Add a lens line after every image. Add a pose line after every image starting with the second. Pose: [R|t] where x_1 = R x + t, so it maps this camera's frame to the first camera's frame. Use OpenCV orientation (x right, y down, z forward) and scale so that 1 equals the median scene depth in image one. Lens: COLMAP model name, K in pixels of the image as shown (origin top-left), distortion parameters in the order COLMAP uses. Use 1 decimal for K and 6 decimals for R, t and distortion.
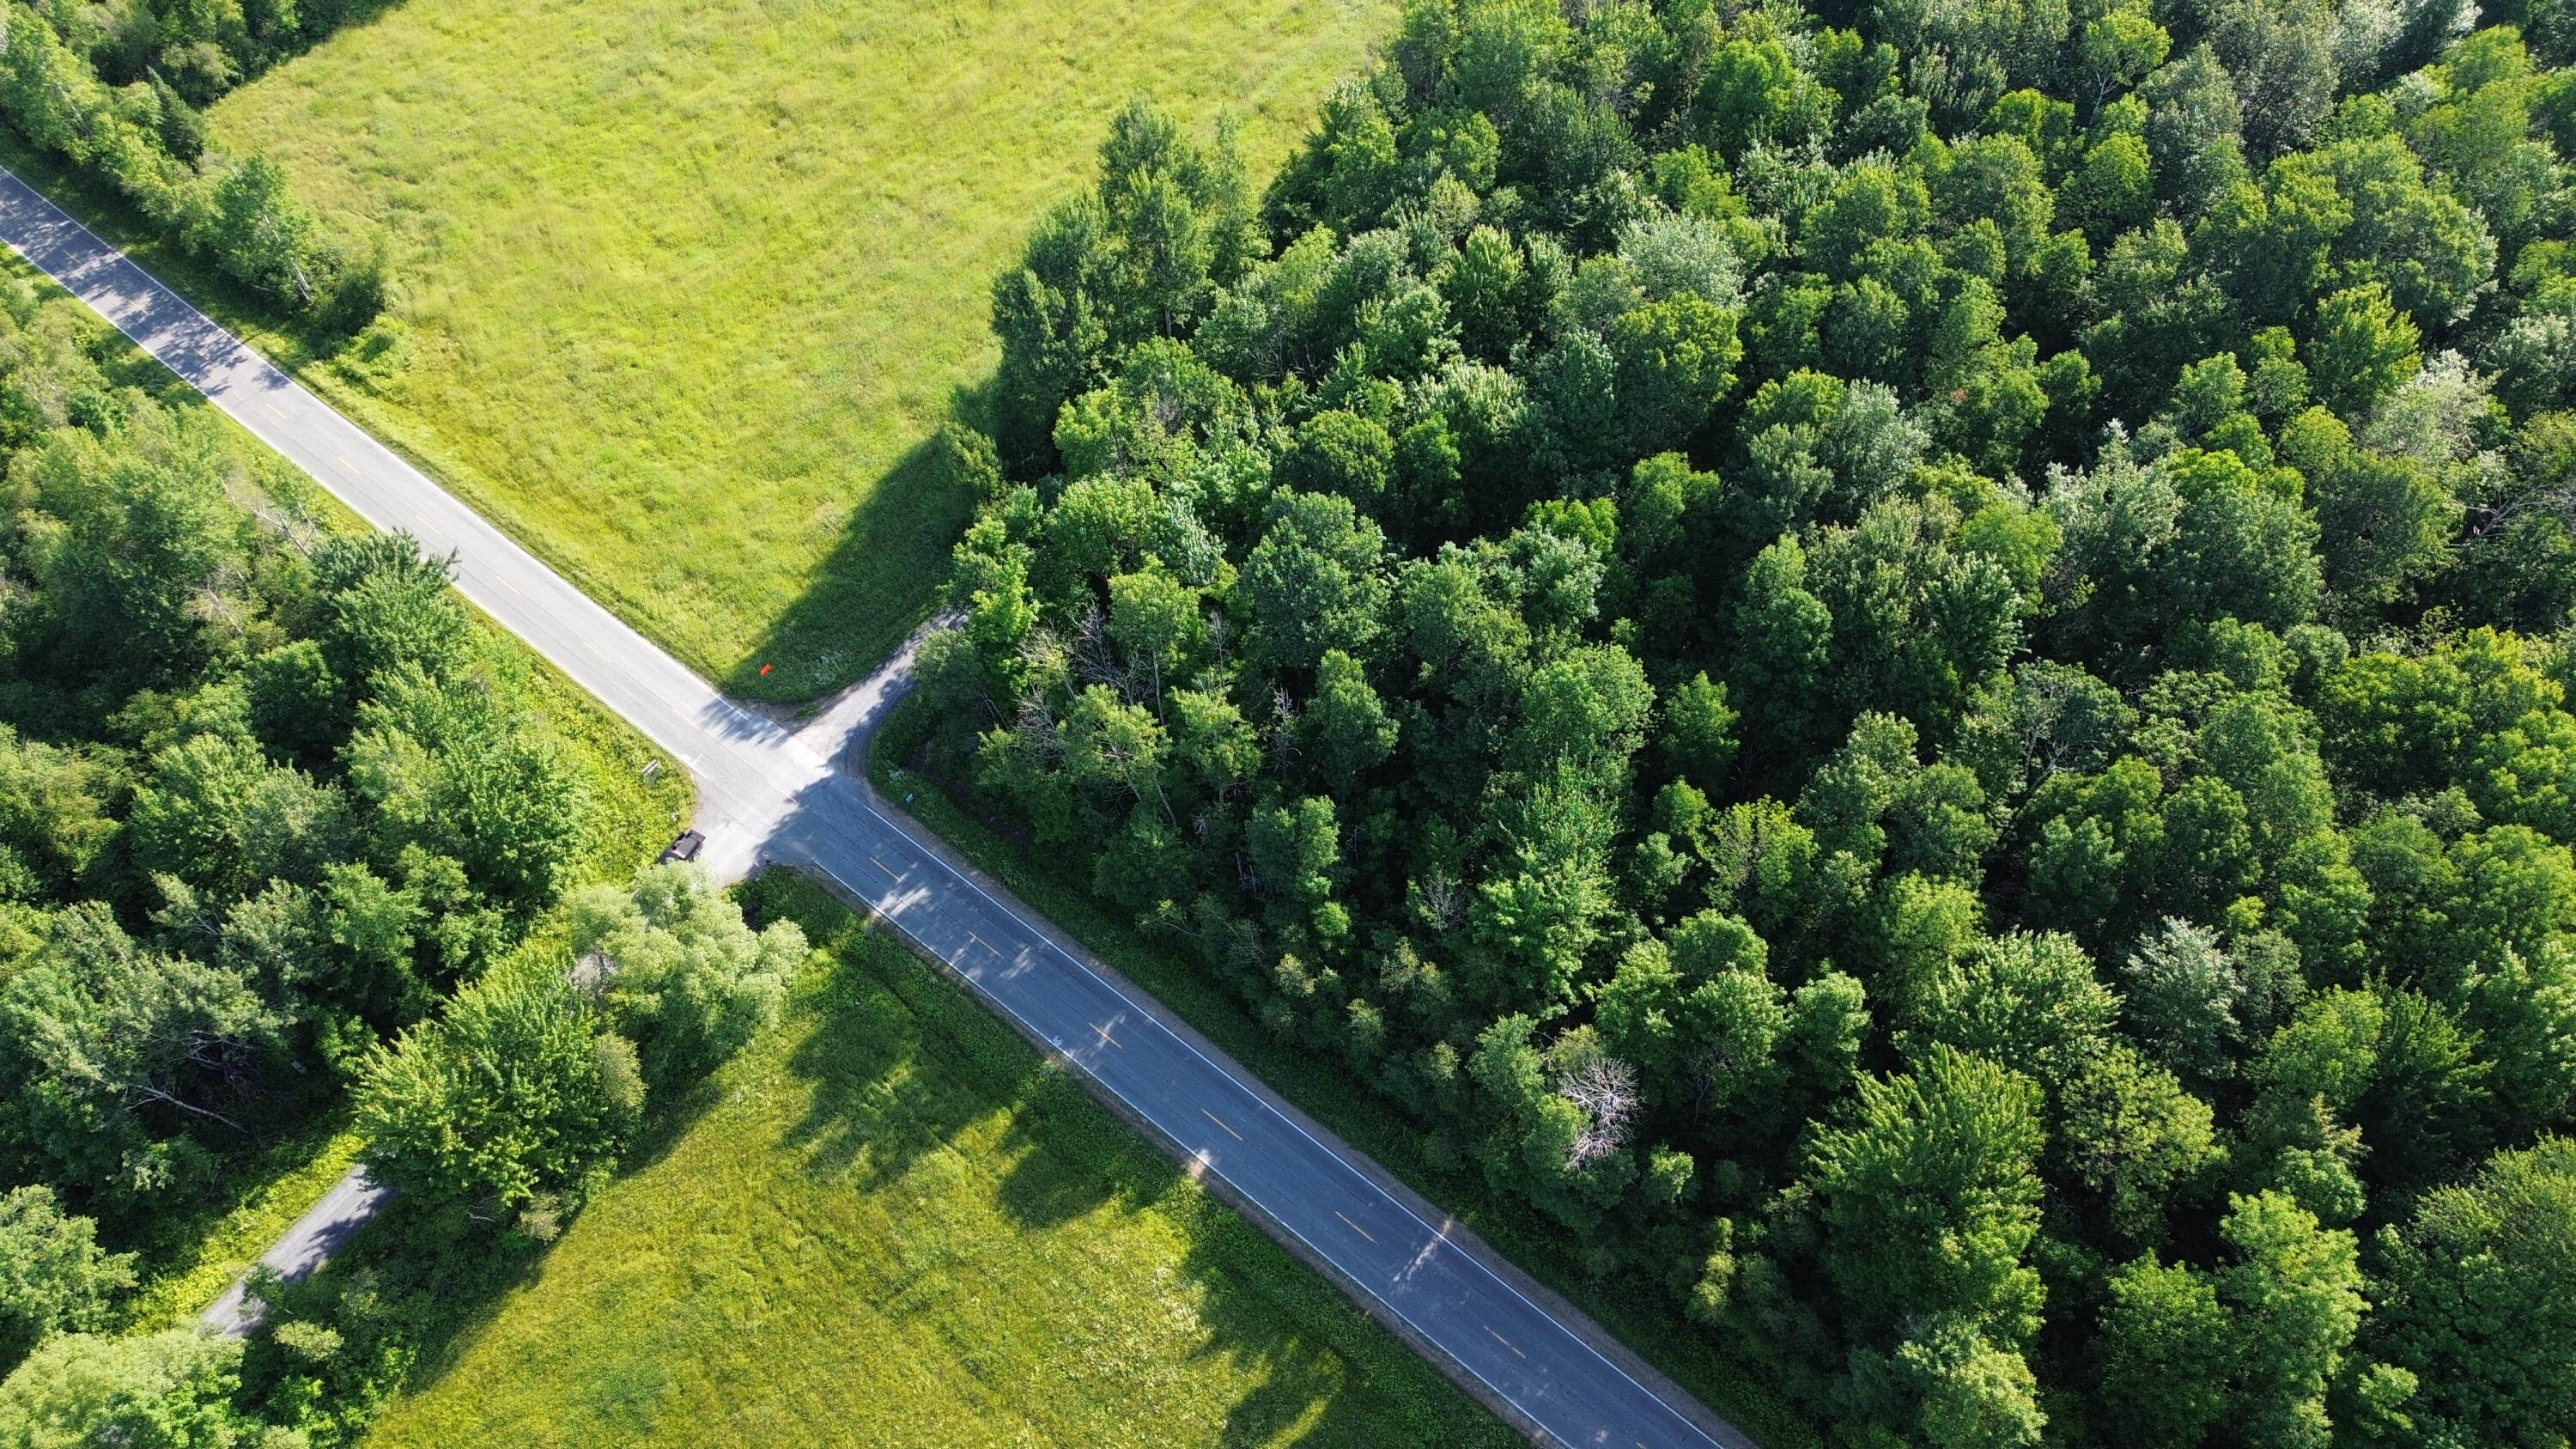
lens RADIAL K [[1822.2, 0, 1289.5], [0, 1822.2, 719.4], [0, 0, 1]] dist [0.068887, -0.067969]
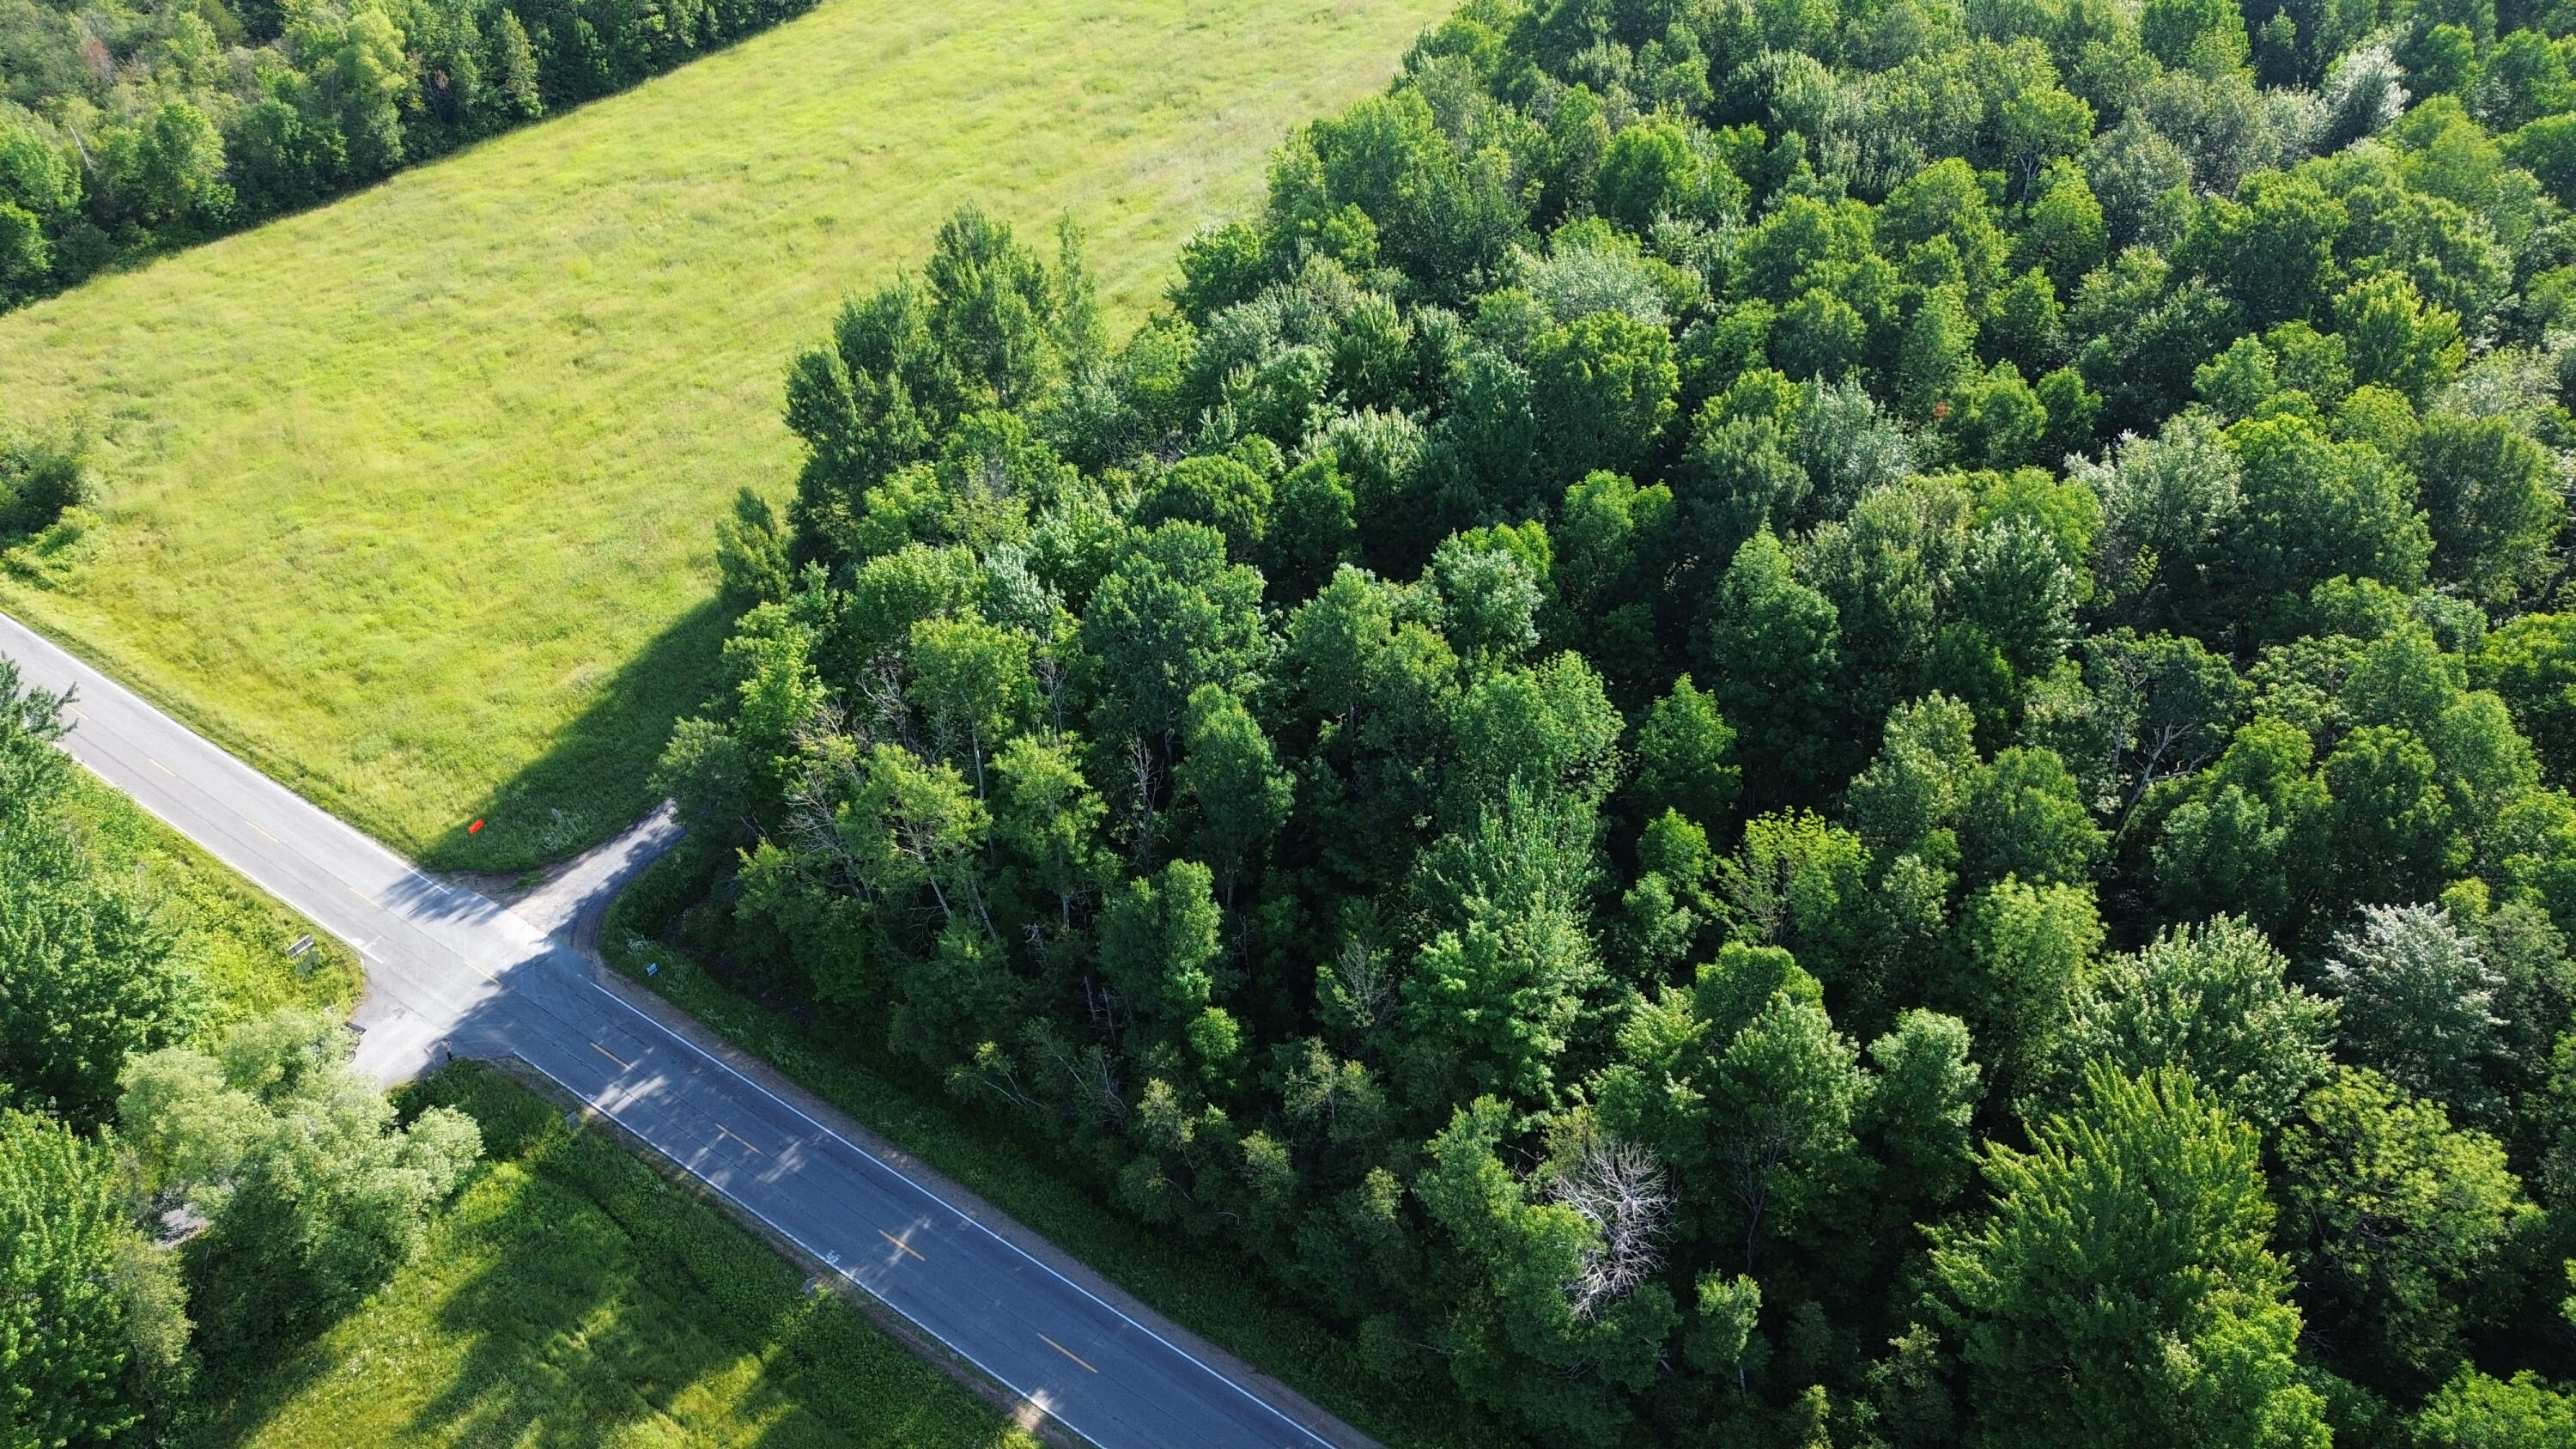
lens RADIAL K [[1822.2, 0, 1289.5], [0, 1822.2, 719.4], [0, 0, 1]] dist [0.068887, -0.067969]
pose [[0.997829, -0.039512, 0.052688, 0.019038], [0.052830, 0.957916, -0.282147, 0.190633], [-0.039322, 0.284317, 0.957923, 0.264095]]
